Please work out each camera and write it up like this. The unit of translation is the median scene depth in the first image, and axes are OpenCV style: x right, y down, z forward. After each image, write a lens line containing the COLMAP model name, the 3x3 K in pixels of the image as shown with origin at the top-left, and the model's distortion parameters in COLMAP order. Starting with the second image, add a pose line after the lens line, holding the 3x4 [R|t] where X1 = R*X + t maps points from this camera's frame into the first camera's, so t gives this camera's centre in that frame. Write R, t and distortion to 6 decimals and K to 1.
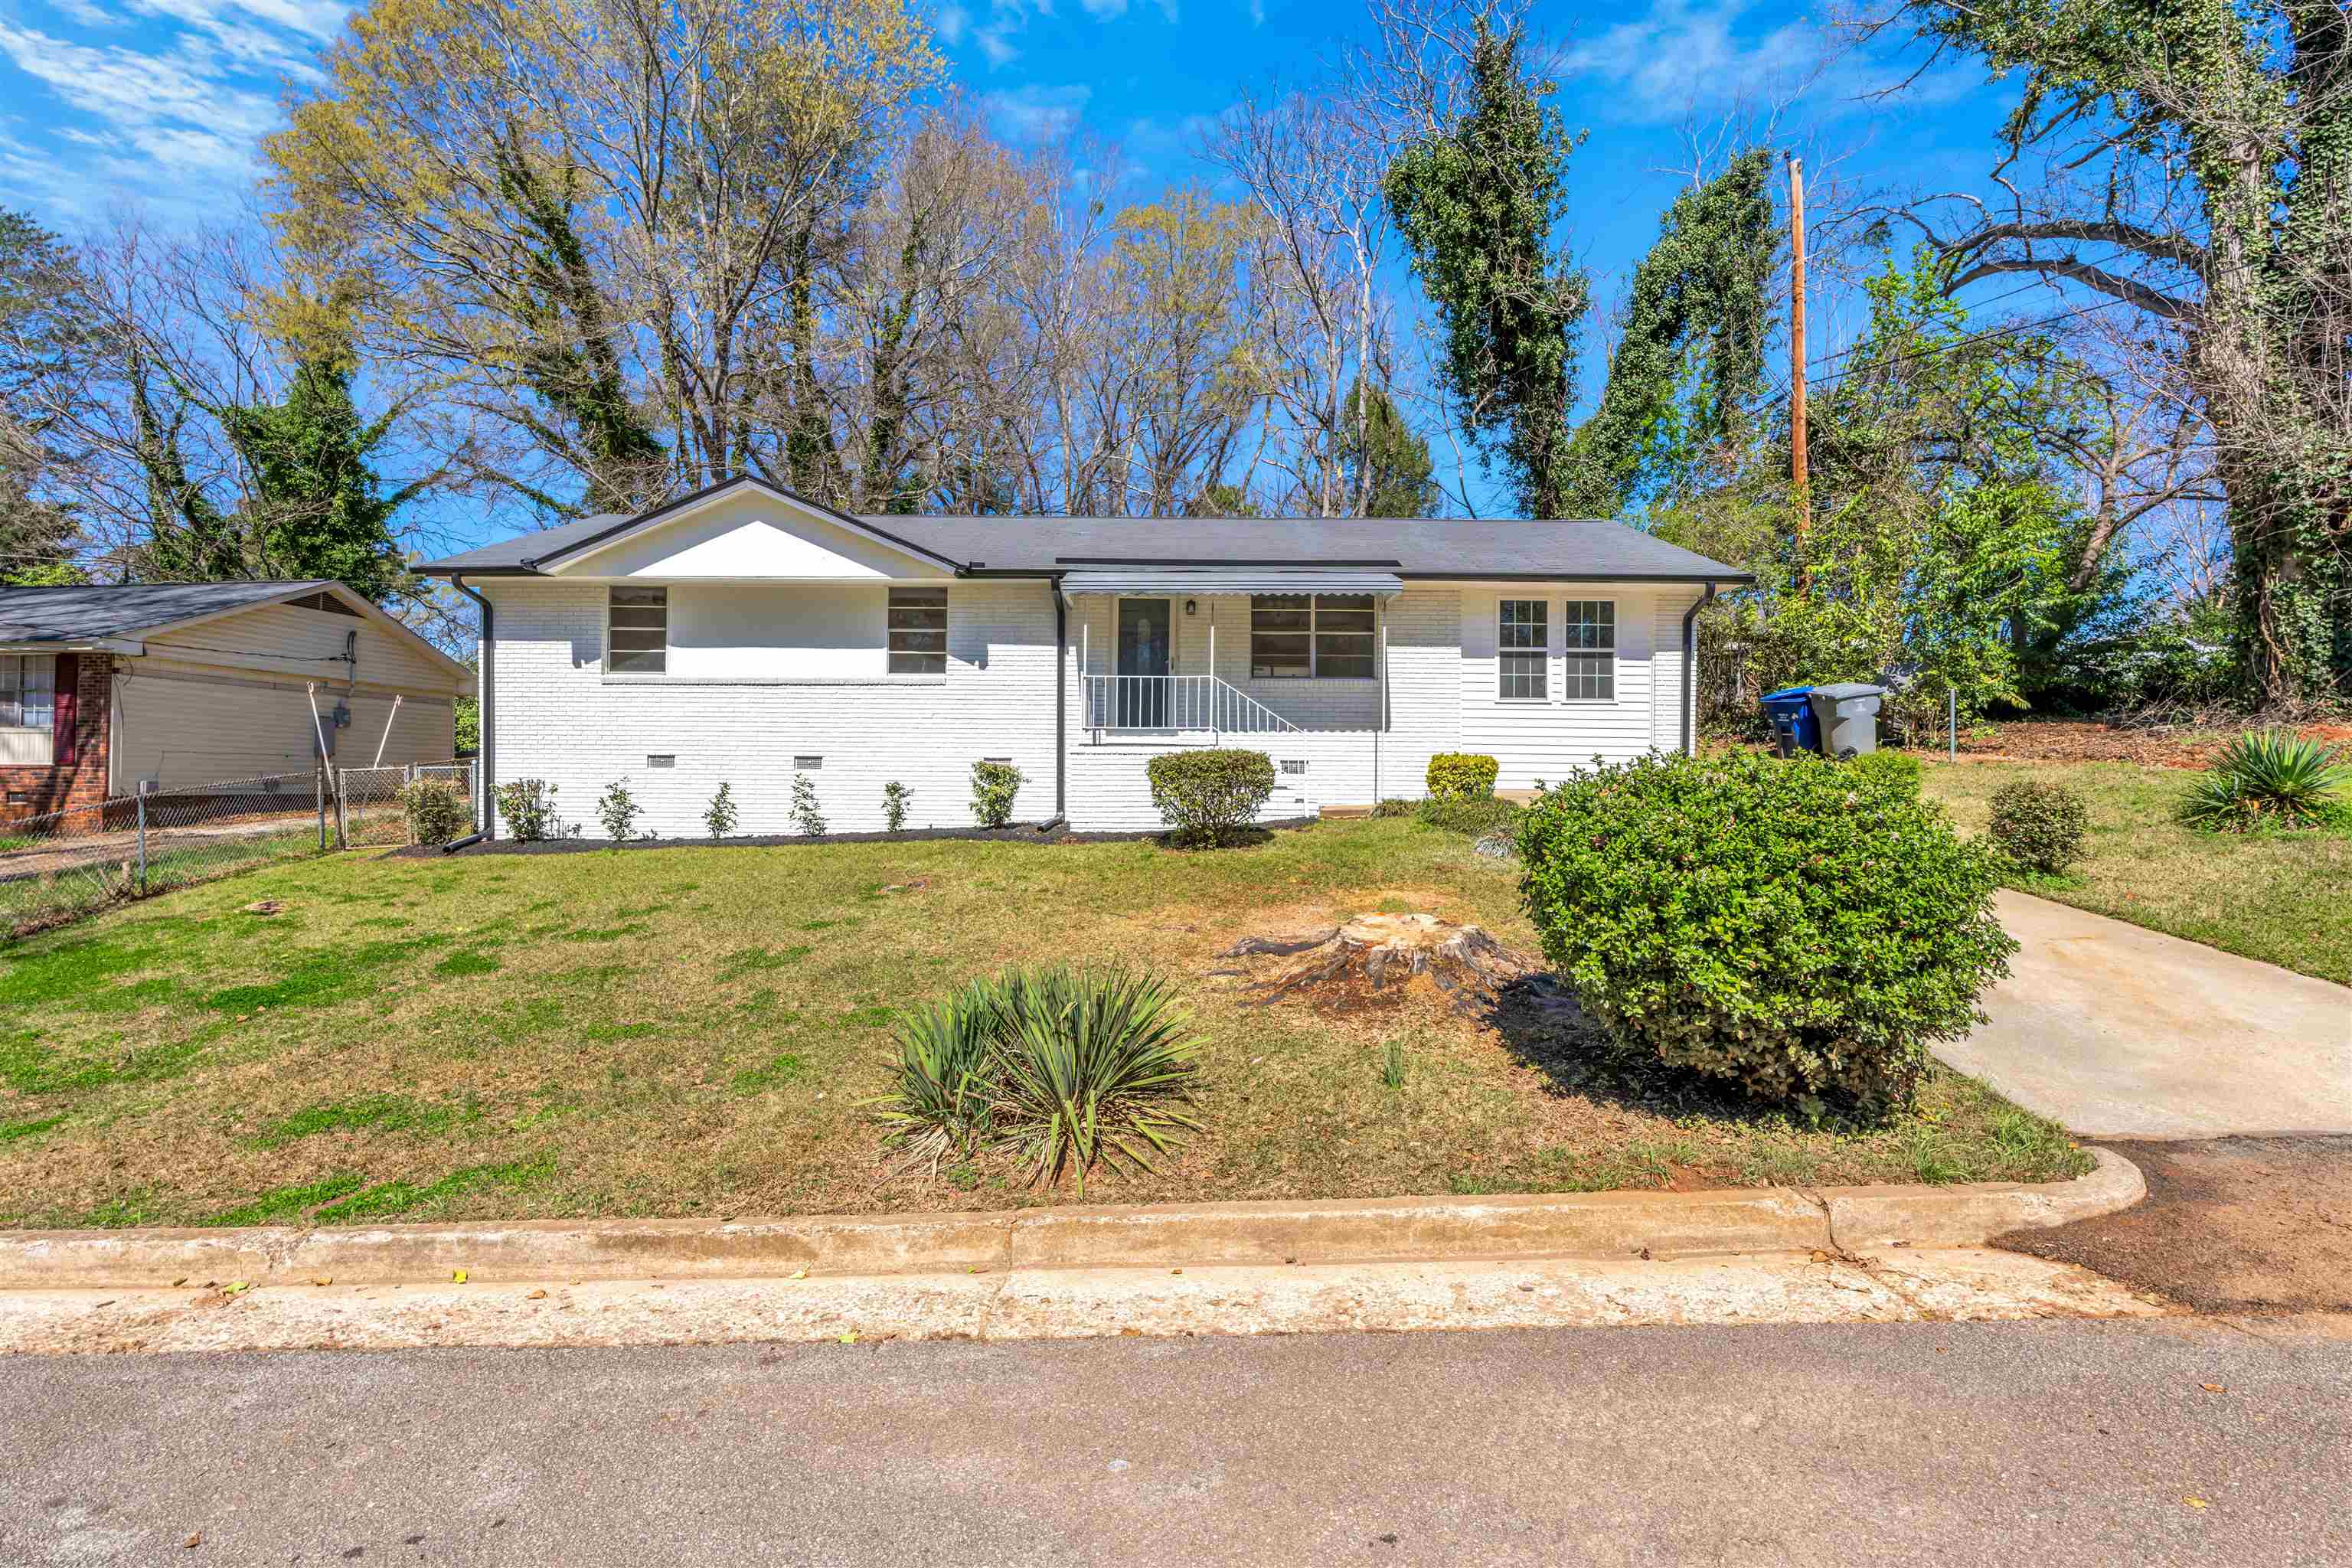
lens RADIAL K [[1033.9, 0, 1178.1], [0, 1033.9, 790.2], [0, 0, 1]] dist [-0.010309, 0.000194]
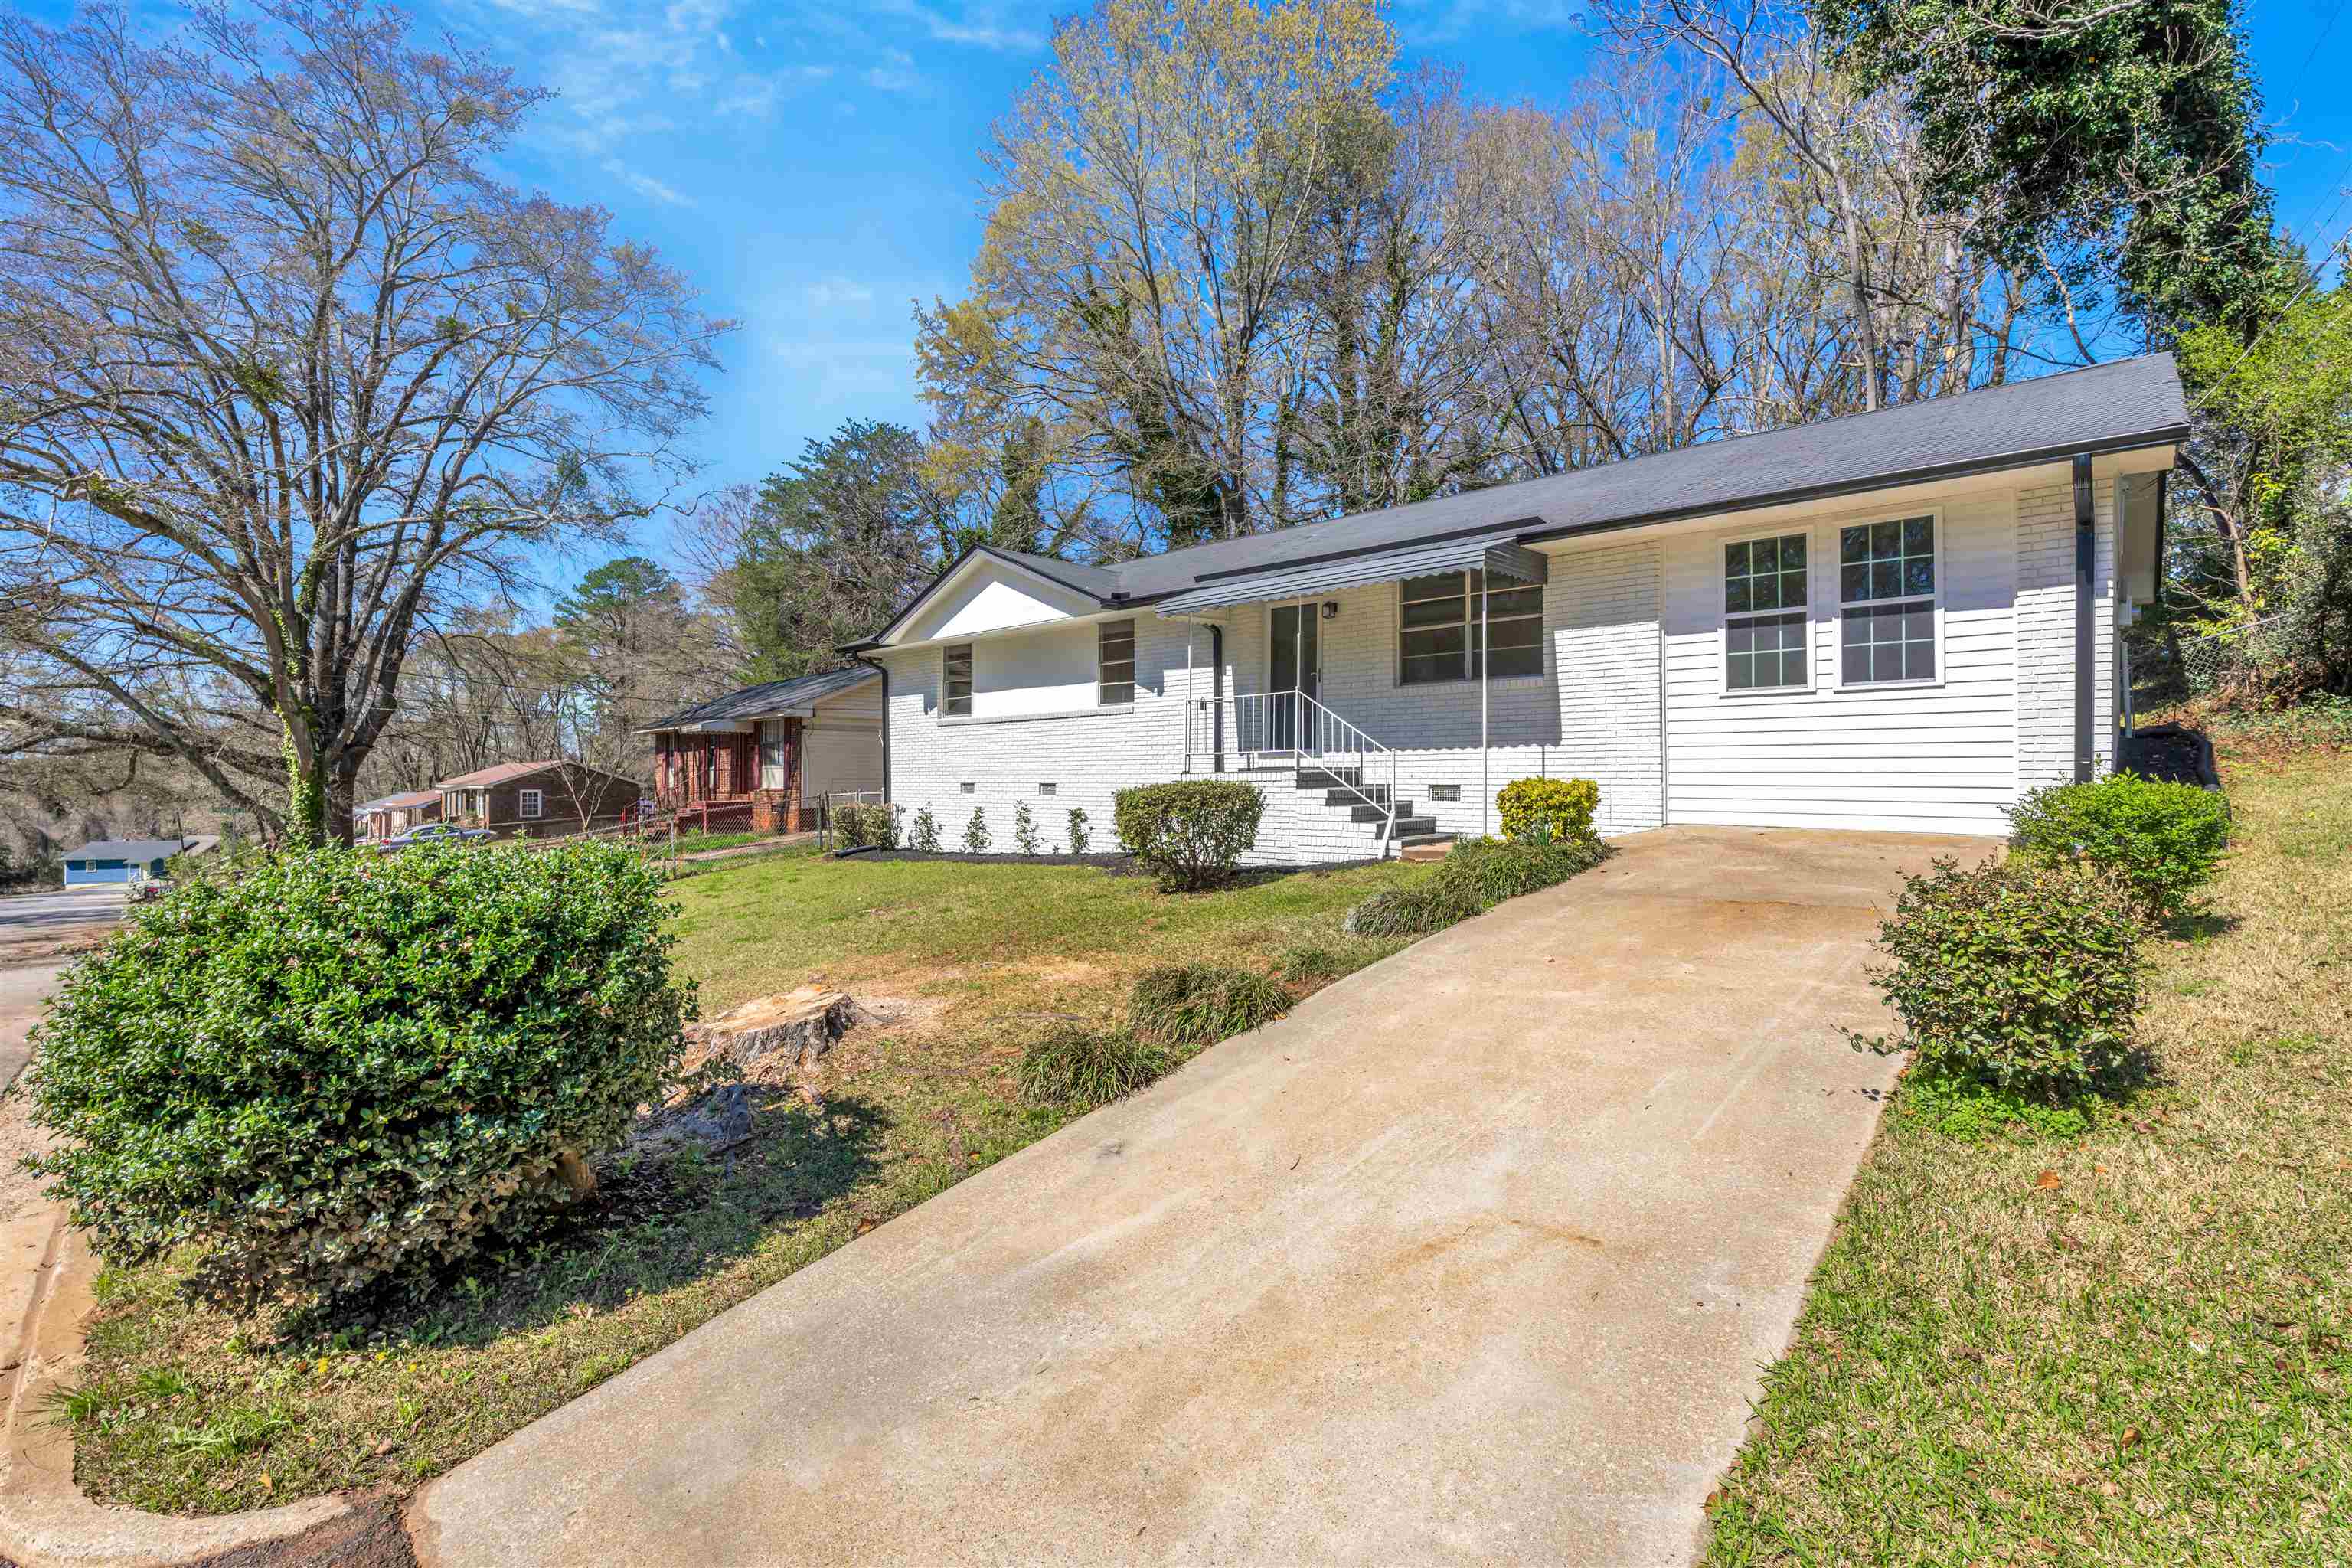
lens RADIAL K [[1033.9, 0, 1186.7], [0, 1033.9, 776.5], [0, 0, 1]] dist [-0.010309, 0.000194]
pose [[0.744460, -0.010945, -0.667578, 0.497458], [0.002471, 0.999904, -0.013637, -0.024471], [0.667663, 0.008502, 0.744415, 0.267801]]
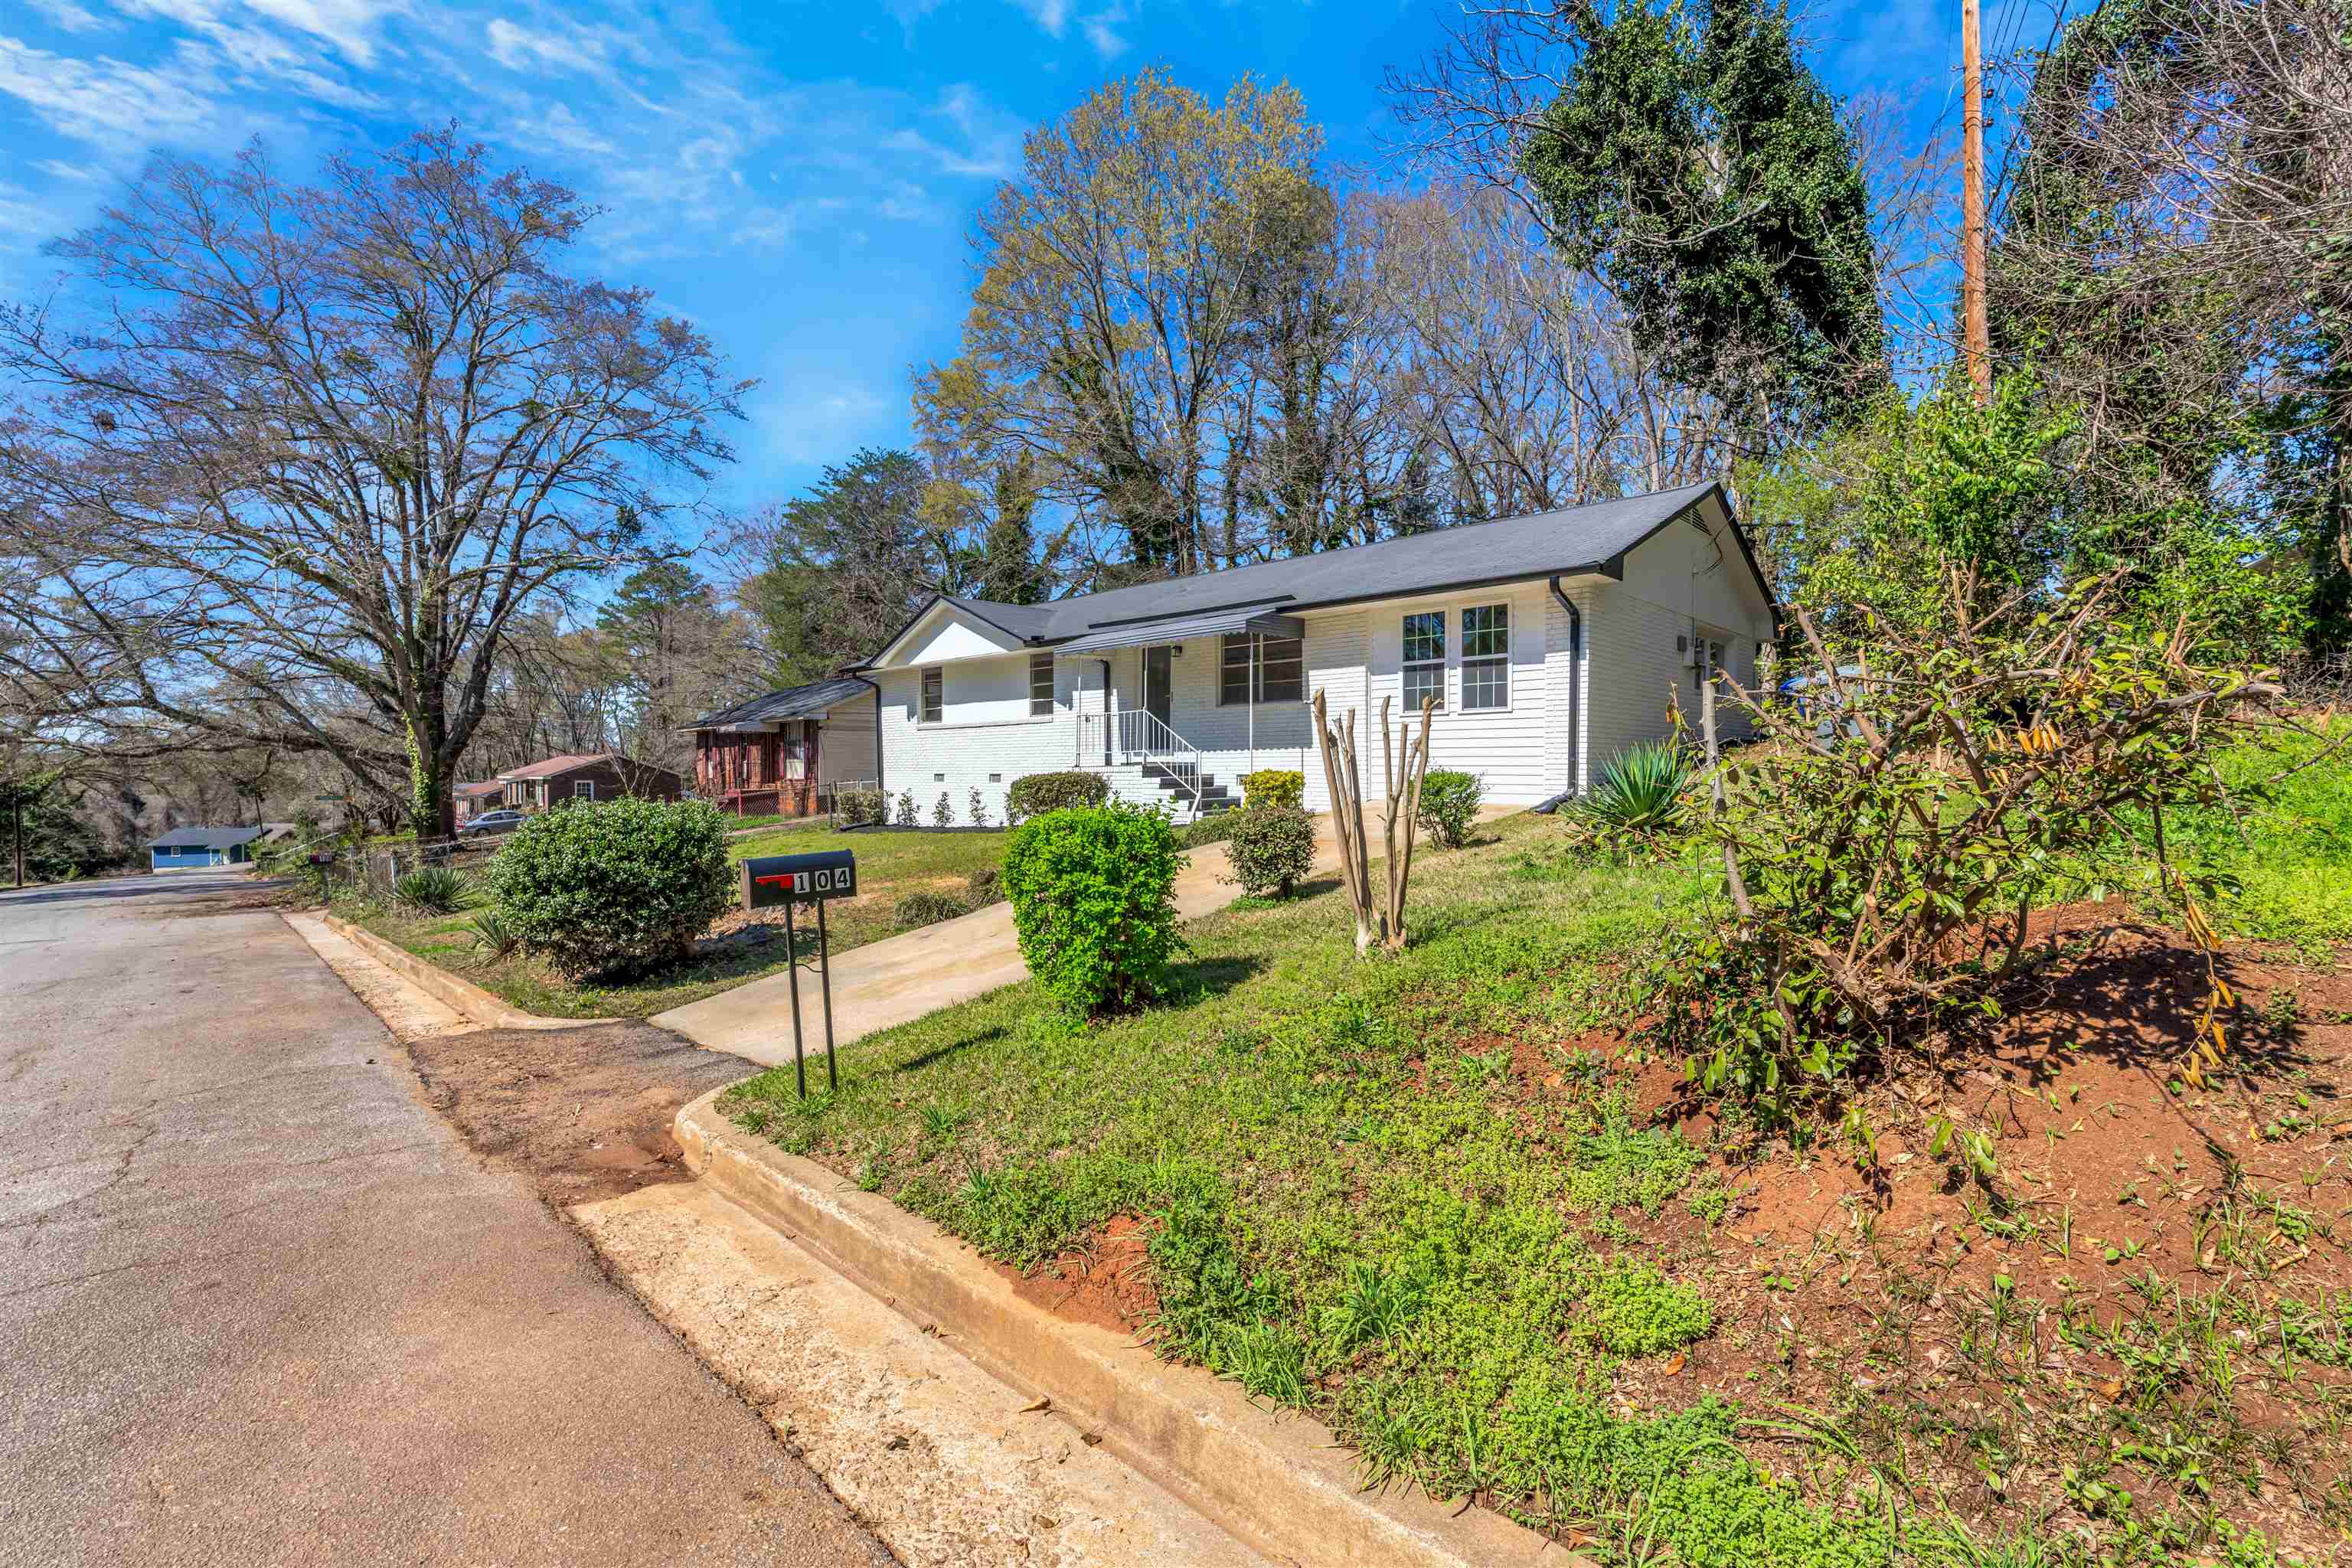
lens RADIAL K [[1033.9, 0, 1195.1], [0, 1033.9, 797.6], [0, 0, 1]] dist [-0.010309, 0.000194]
pose [[0.731136, 0.008277, -0.682182, 0.862135], [0.002863, 0.999880, 0.015200, -0.020619], [0.682226, -0.013066, 0.731025, 0.109026]]
